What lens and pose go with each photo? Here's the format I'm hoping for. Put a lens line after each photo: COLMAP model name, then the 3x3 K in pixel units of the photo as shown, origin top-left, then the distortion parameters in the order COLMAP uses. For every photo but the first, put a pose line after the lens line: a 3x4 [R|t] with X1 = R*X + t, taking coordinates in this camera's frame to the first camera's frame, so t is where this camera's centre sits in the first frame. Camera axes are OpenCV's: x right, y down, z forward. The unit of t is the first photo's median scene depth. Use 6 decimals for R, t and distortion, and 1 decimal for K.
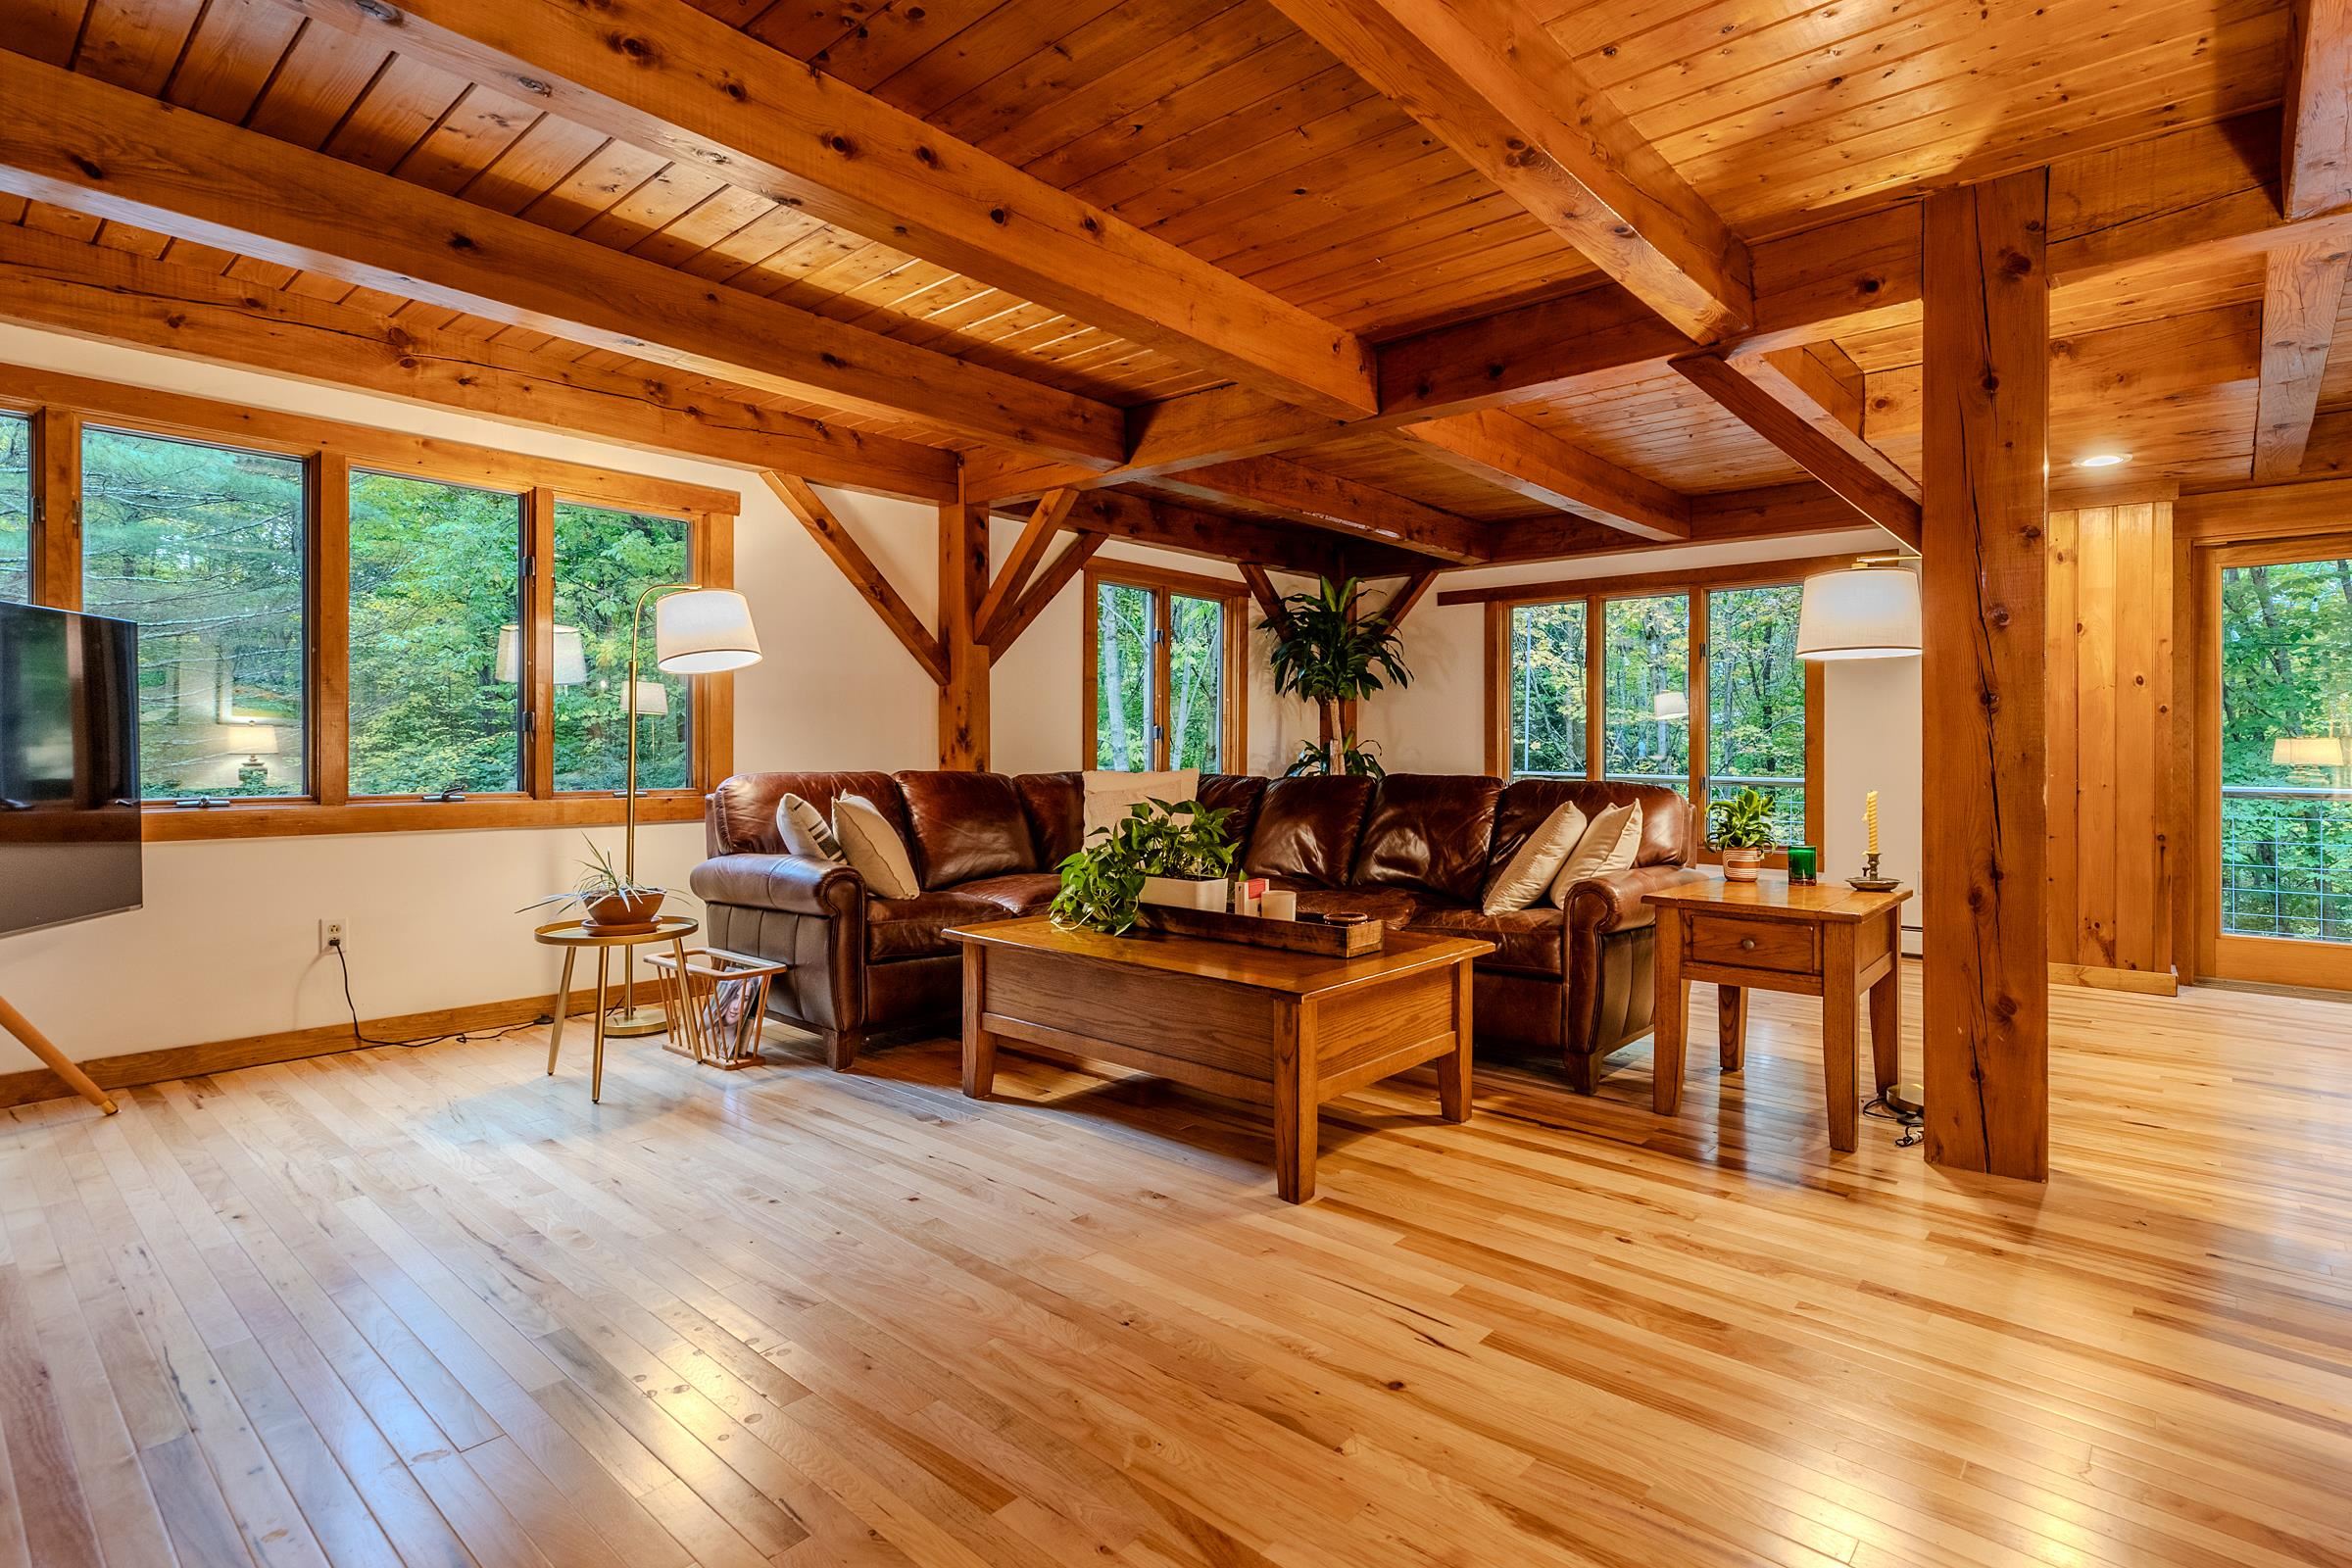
lens RADIAL K [[1163.3, 0, 1239.9], [0, 1163.3, 749.5], [0, 0, 1]] dist [0.022543, 0.000434]
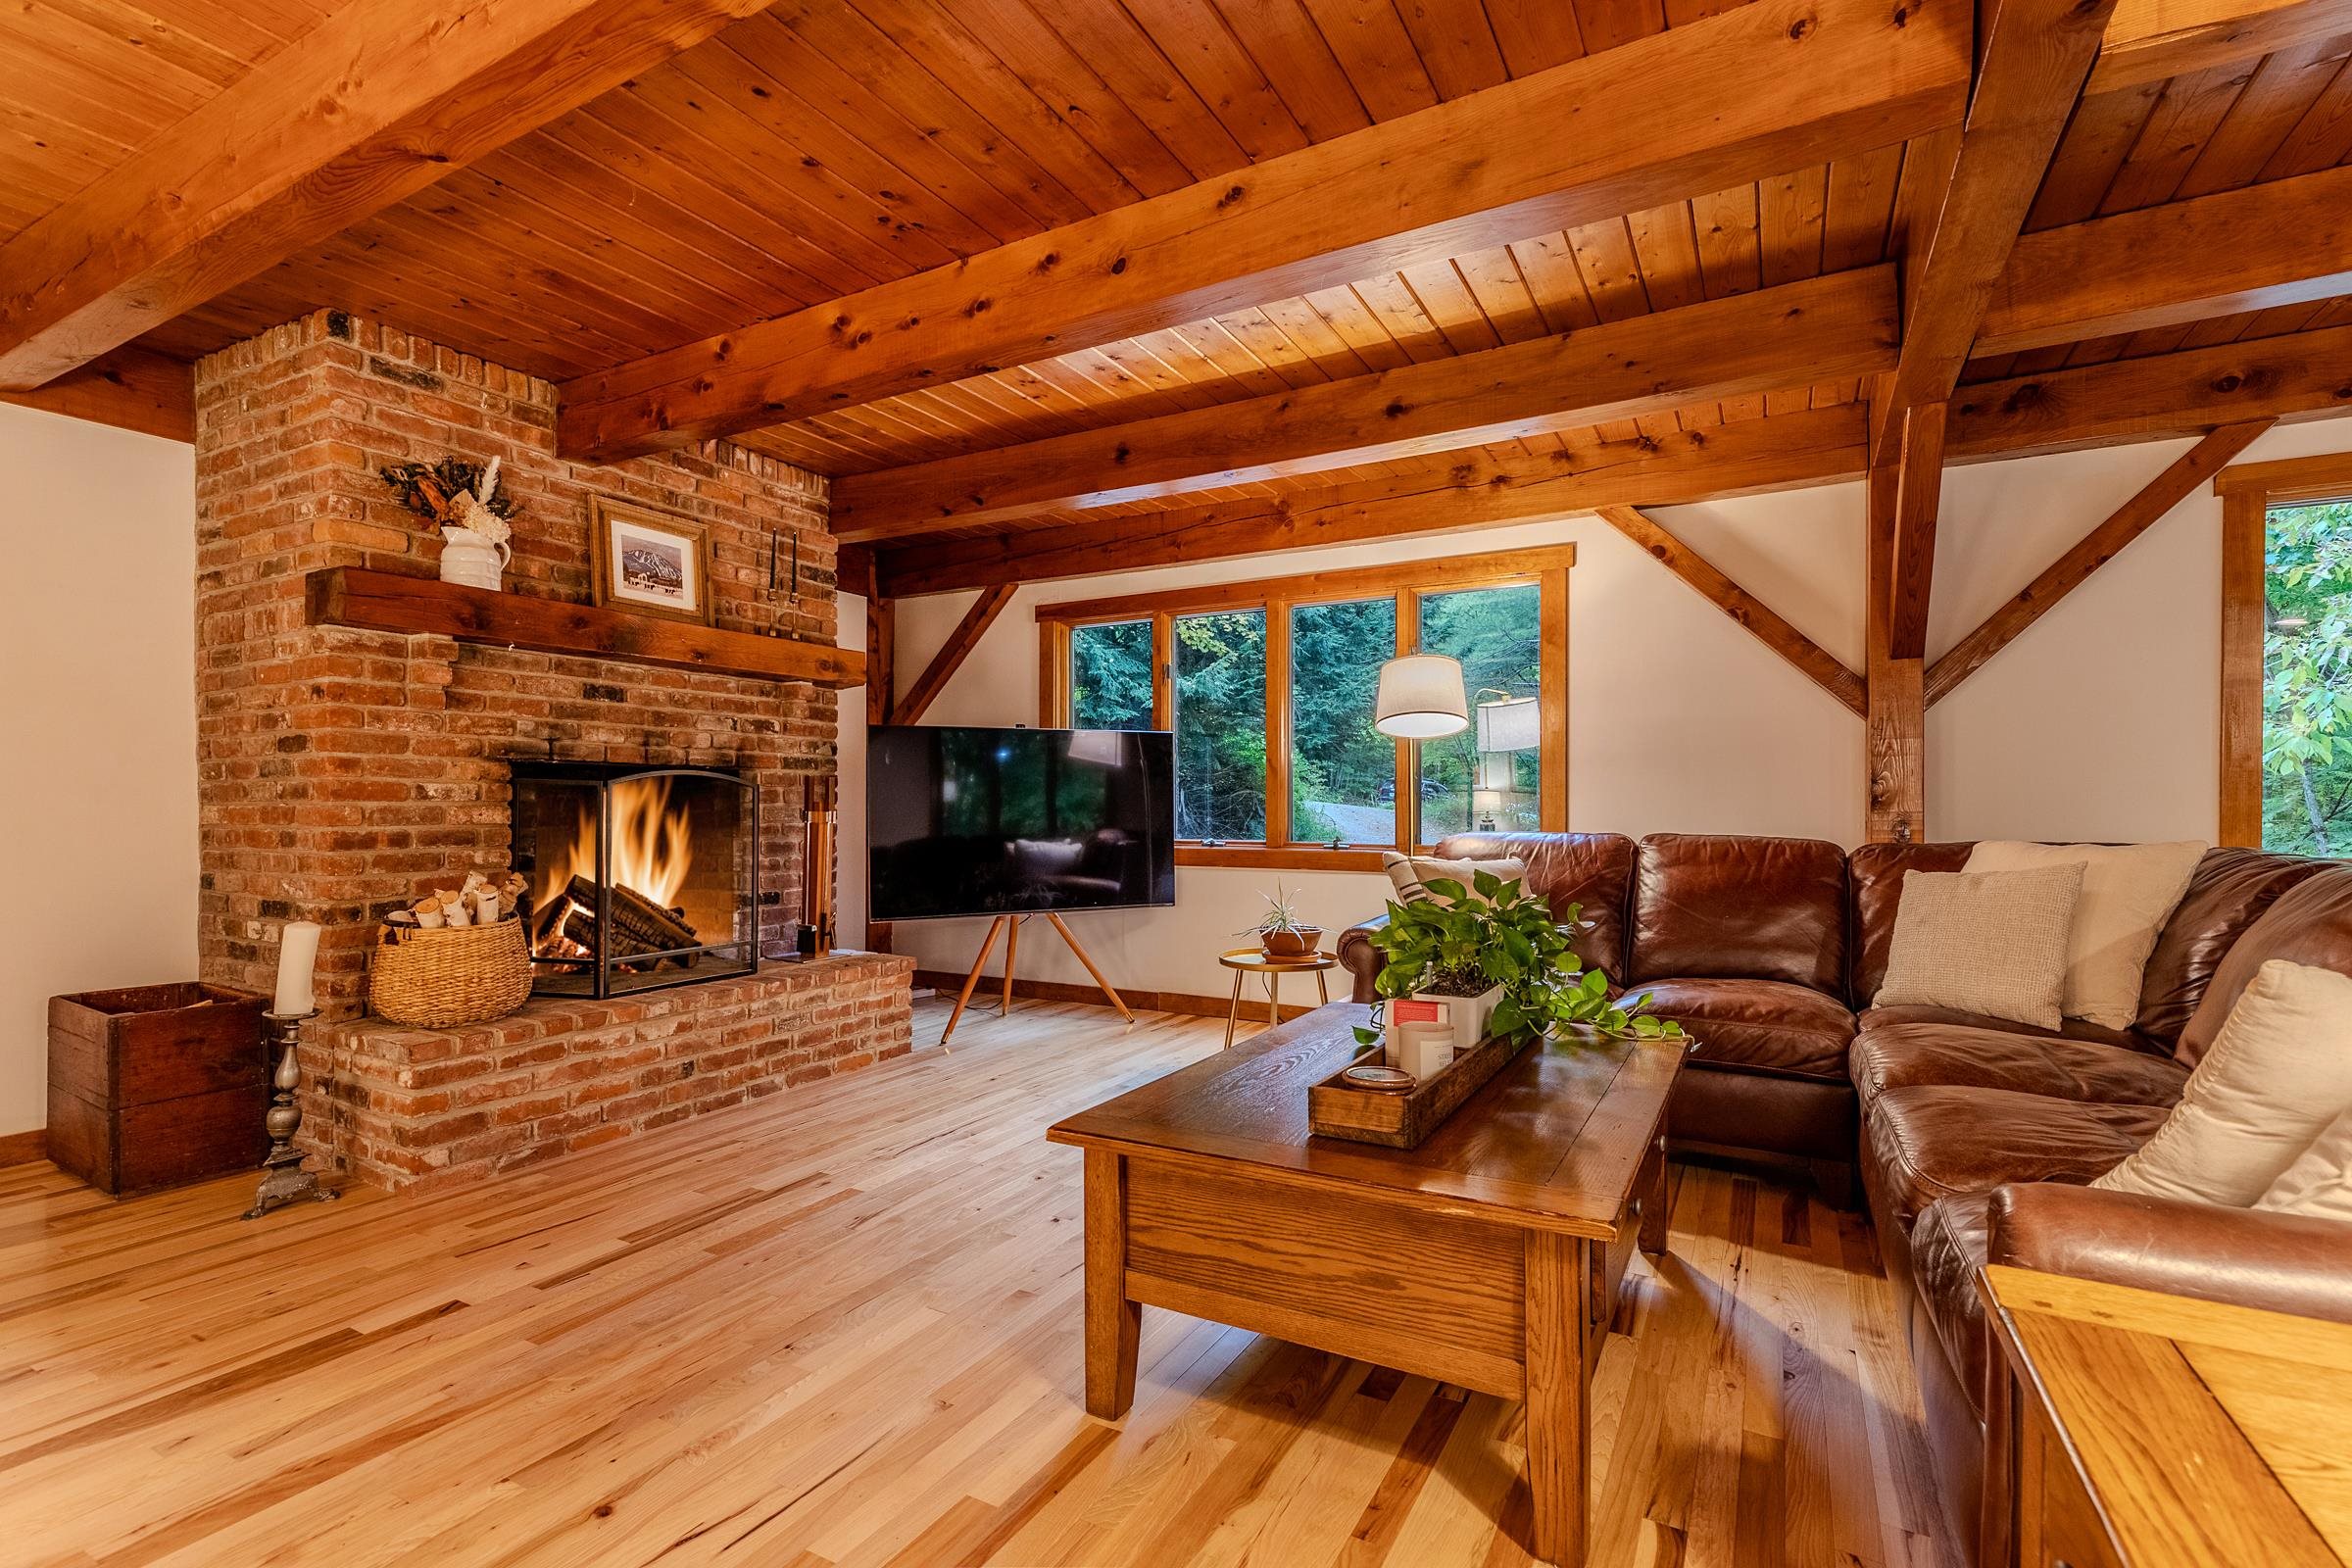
lens RADIAL K [[1102.2, 0, 1142.4], [0, 1102.2, 816.3], [0, 0, 1]] dist [0.008236, -0.000862]
pose [[0.170768, 0.006579, -0.985289, 0.637982], [0.003843, 0.999966, 0.007343, -0.002471], [0.985304, -0.005040, 0.170737, 0.767544]]
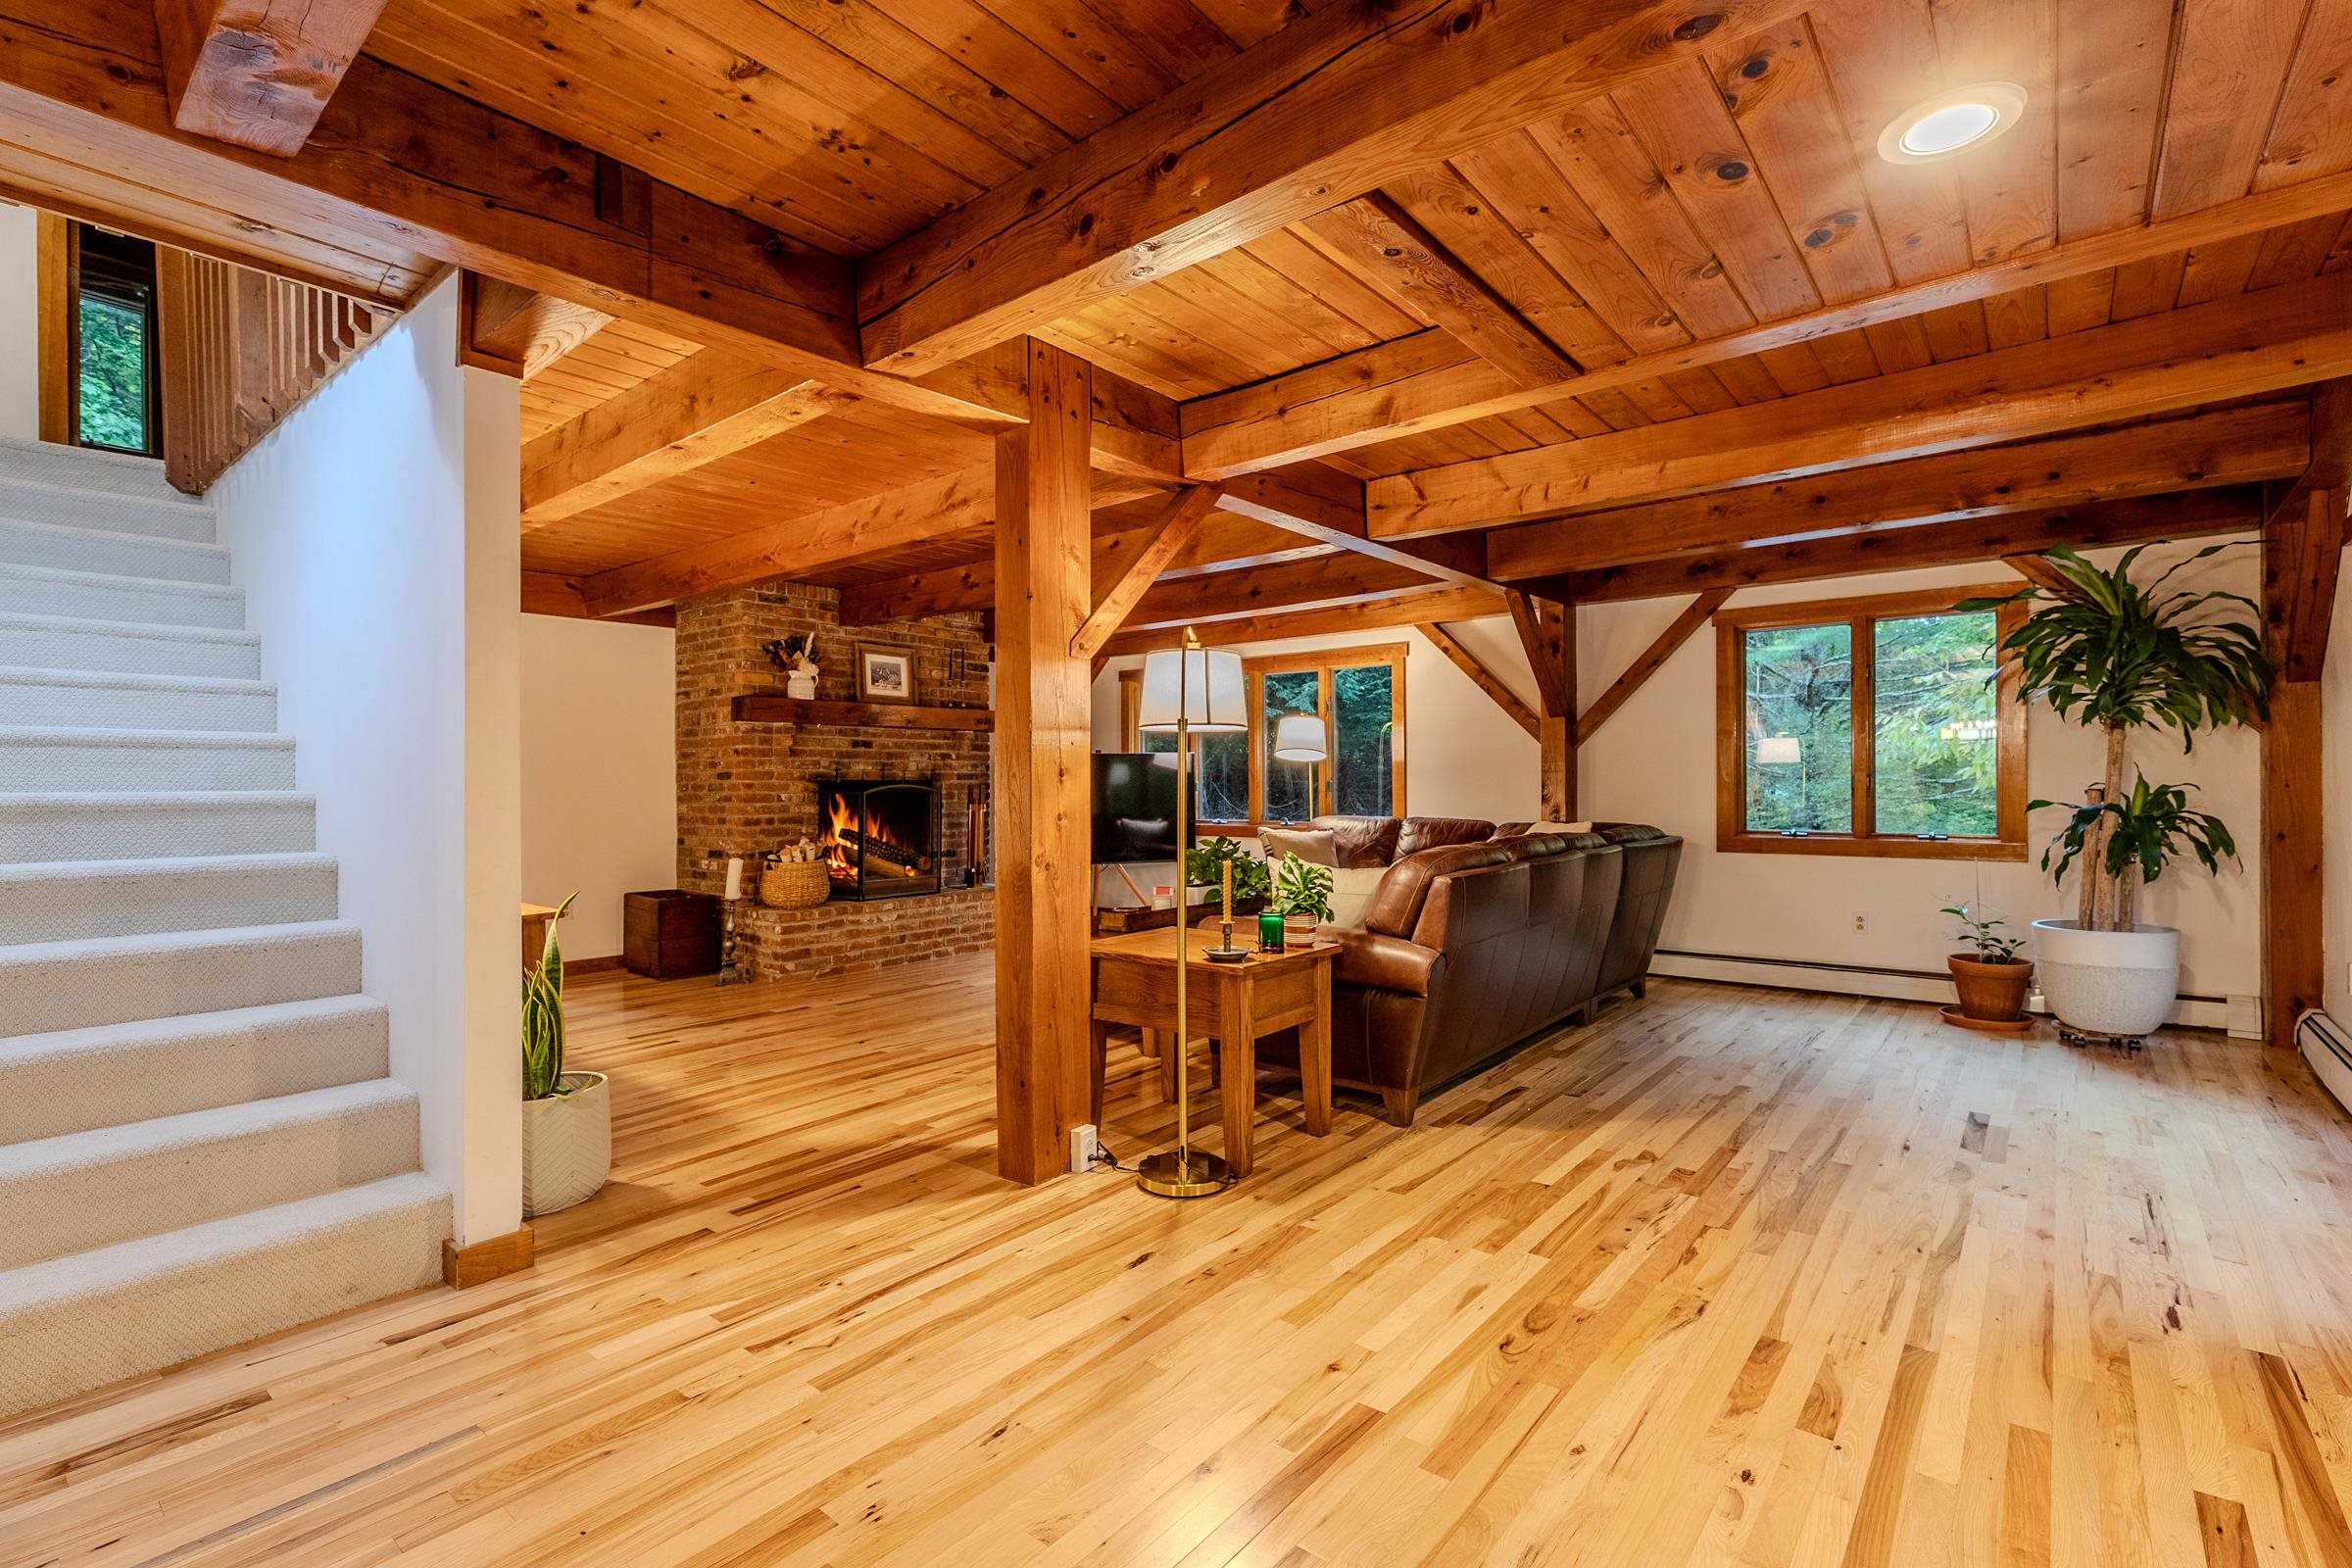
lens RADIAL K [[1063.9, 0, 1186.4], [0, 1063.9, 785.7], [0, 0, 1]] dist [0.003628, 0.000050]
pose [[0.012088, -0.001435, -0.999926, 1.613775], [0.009695, 0.999952, -0.001318, -0.035194], [0.999880, -0.009679, 0.012101, 1.054992]]
